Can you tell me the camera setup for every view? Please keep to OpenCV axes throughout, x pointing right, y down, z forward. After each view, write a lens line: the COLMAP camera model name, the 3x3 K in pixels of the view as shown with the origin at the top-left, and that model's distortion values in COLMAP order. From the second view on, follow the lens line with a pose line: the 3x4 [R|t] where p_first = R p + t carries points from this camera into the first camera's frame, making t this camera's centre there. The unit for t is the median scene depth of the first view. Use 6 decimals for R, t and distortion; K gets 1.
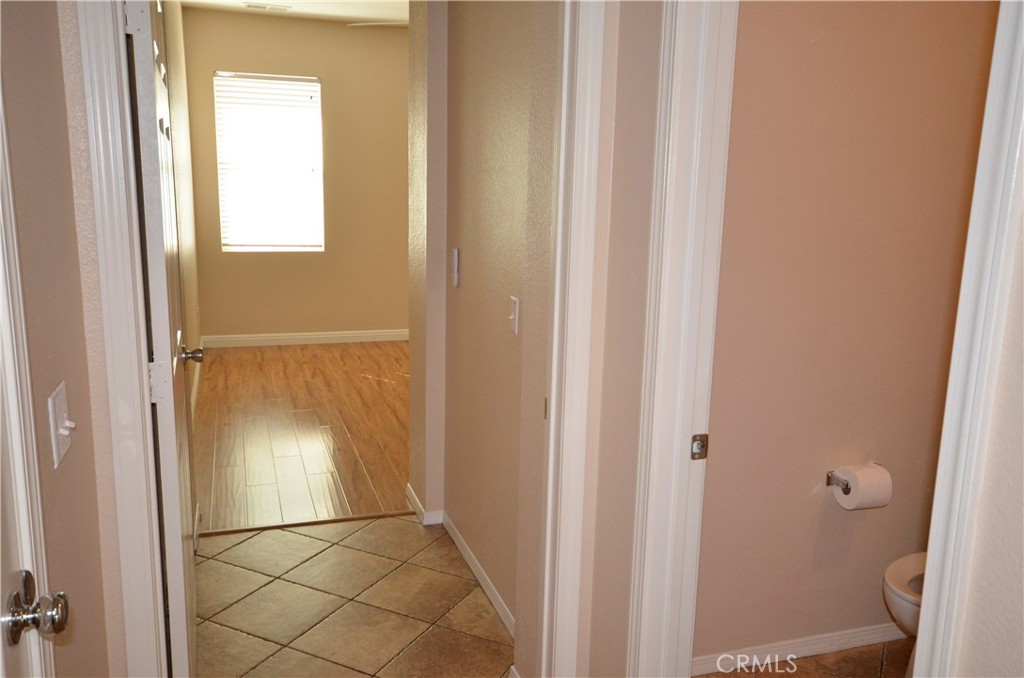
lens RADIAL K [[835.9, 0, 517.2], [0, 835.9, 344.4], [0, 0, 1]] dist [0.015717, 0.007874]
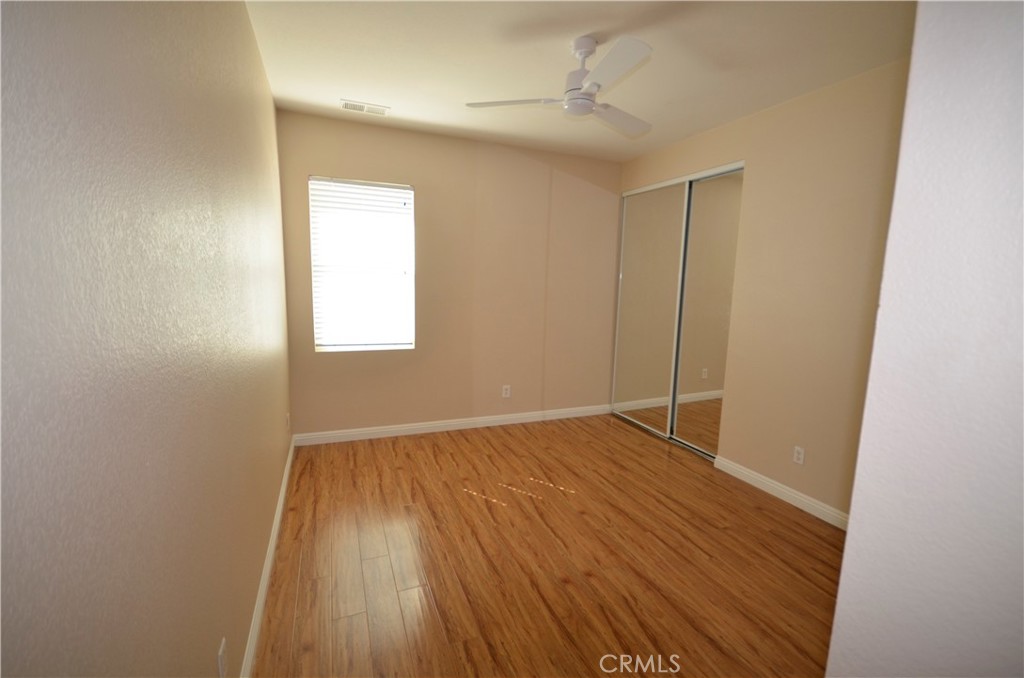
lens RADIAL K [[448.9, 0, 517.4], [0, 448.9, 344.2], [0, 0, 1]] dist [0.001542, -0.004453]
pose [[0.997697, -0.005949, 0.067560, -0.151988], [0.009348, 0.998700, -0.050110, -0.095324], [-0.067174, 0.050626, 0.996456, 0.464272]]
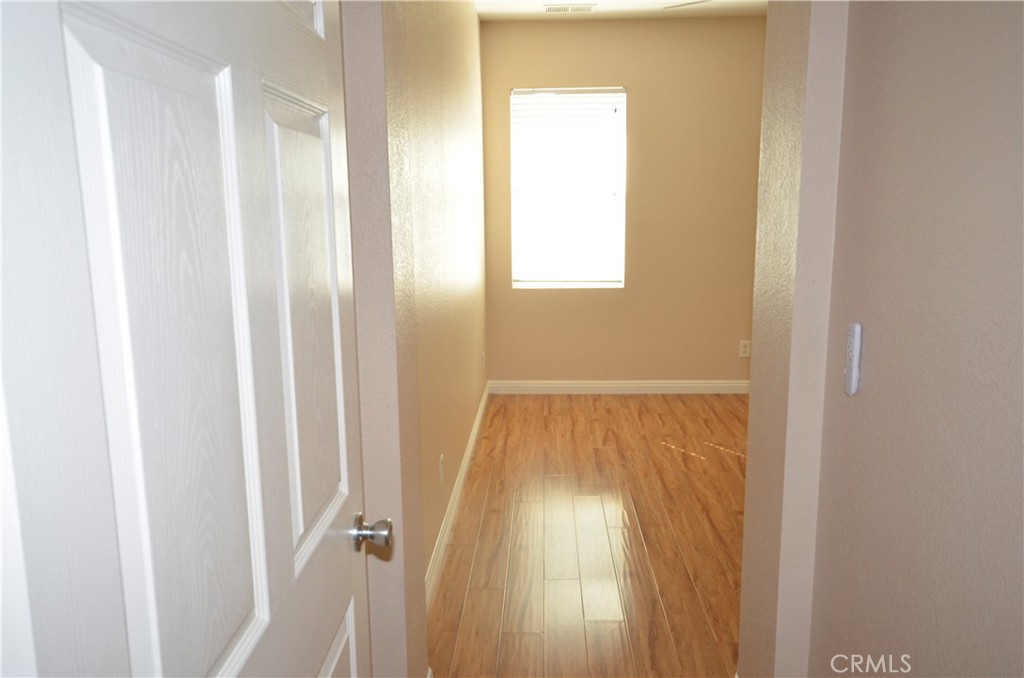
lens RADIAL K [[795.0, 0, 515.6], [0, 795.0, 344.8], [0, 0, 1]] dist [0.002003, 0.003412]
pose [[0.934603, 0.030518, -0.354380, -0.046922], [-0.037271, 0.999230, -0.012245, -0.041907], [0.353734, 0.024652, 0.935021, 0.215505]]
